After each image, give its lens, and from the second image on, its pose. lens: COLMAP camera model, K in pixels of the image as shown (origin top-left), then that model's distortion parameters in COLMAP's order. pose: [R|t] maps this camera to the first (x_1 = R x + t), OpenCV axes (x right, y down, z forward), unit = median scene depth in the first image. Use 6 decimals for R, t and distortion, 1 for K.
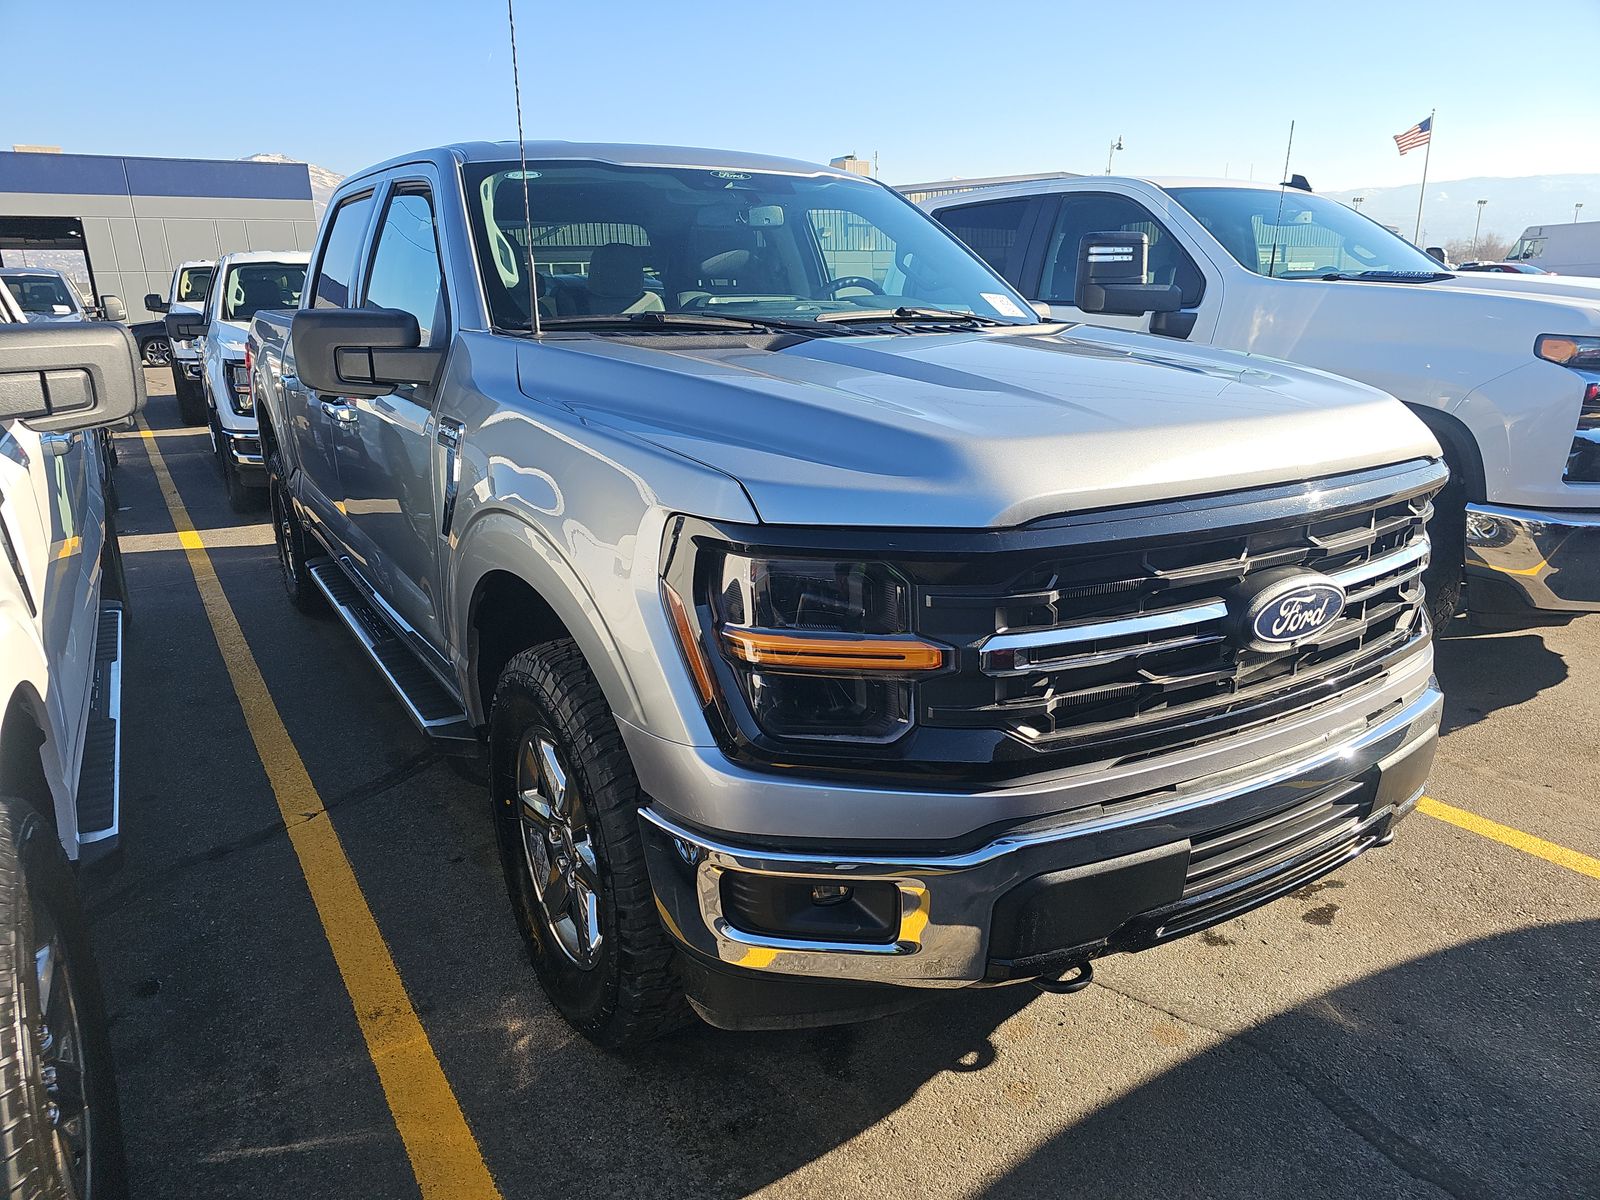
lens RADIAL K [[1115.0, 0, 800.0], [0, 1115.0, 590.9], [0, 0, 1]] dist [0.020769, -0.012433]
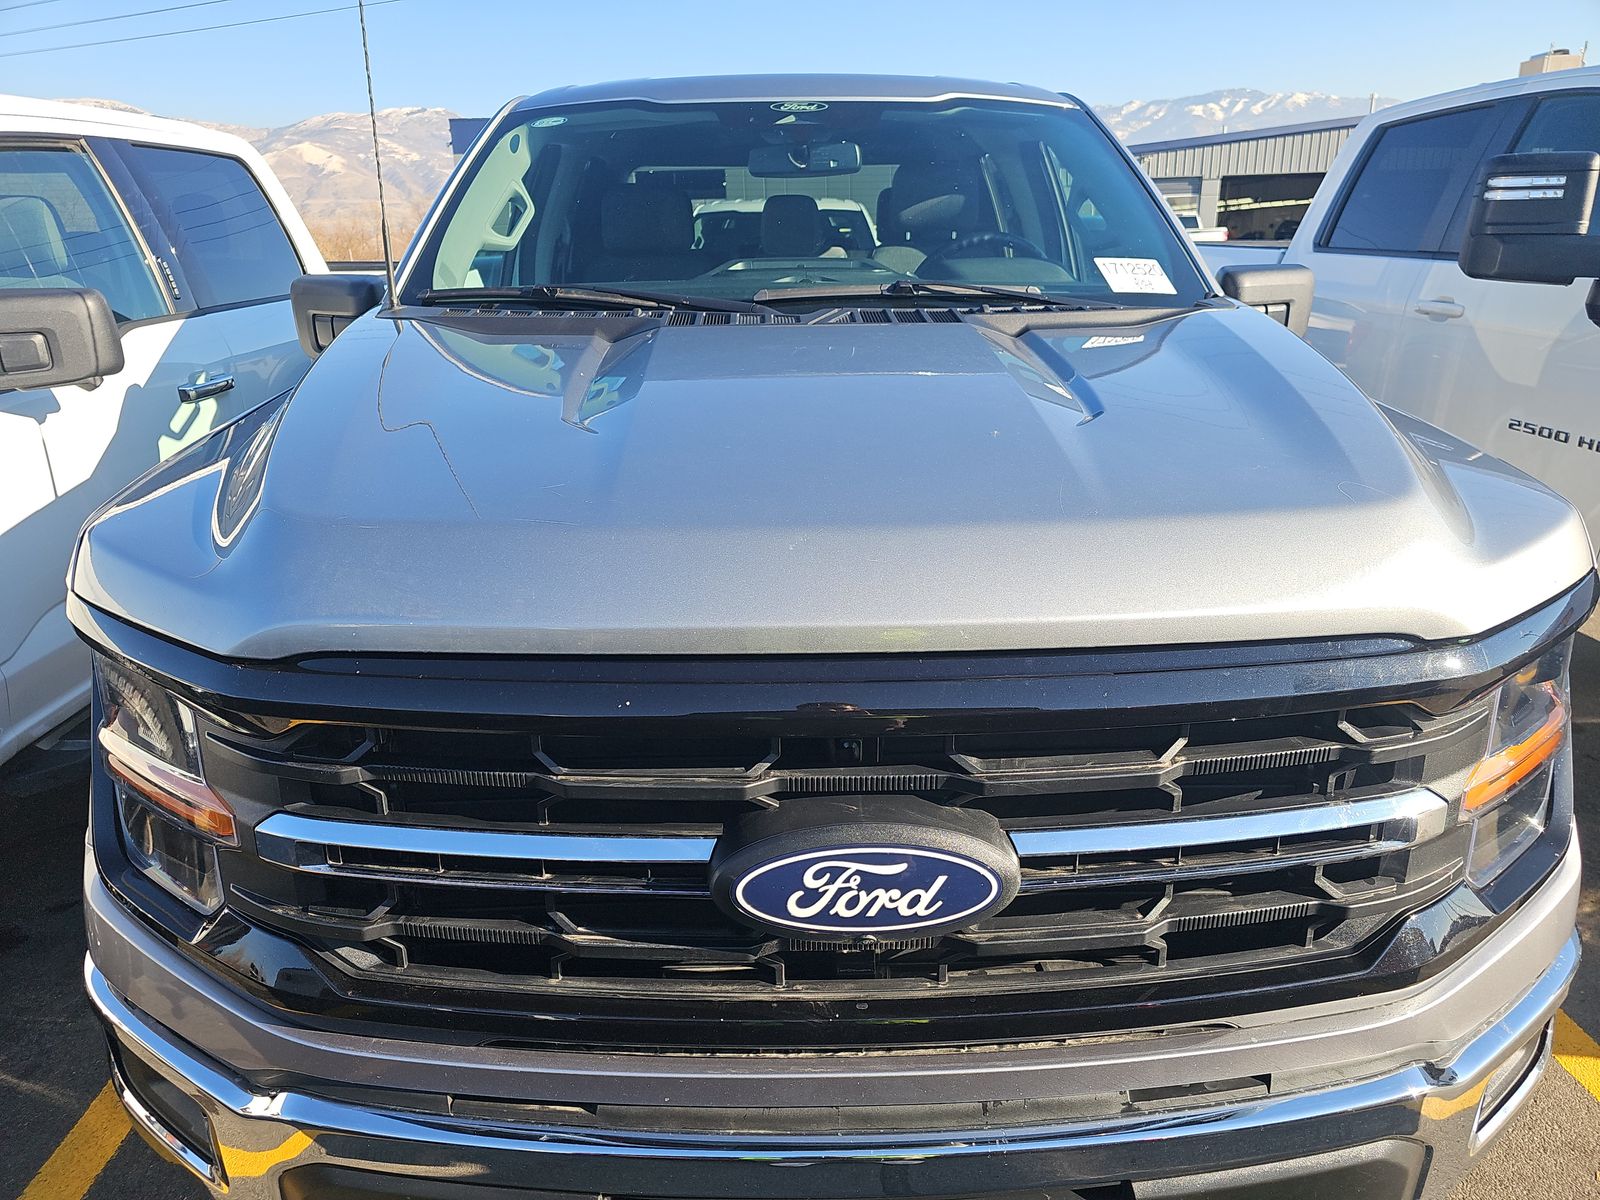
lens RADIAL K [[1115.0, 0, 802.9], [0, 1115.0, 604.2], [0, 0, 1]] dist [0.020769, -0.012433]
pose [[0.849837, 0.163847, -0.500931, 0.601375], [-0.131656, 0.986314, 0.099252, -0.151009], [0.510337, -0.018398, 0.859777, 0.460809]]
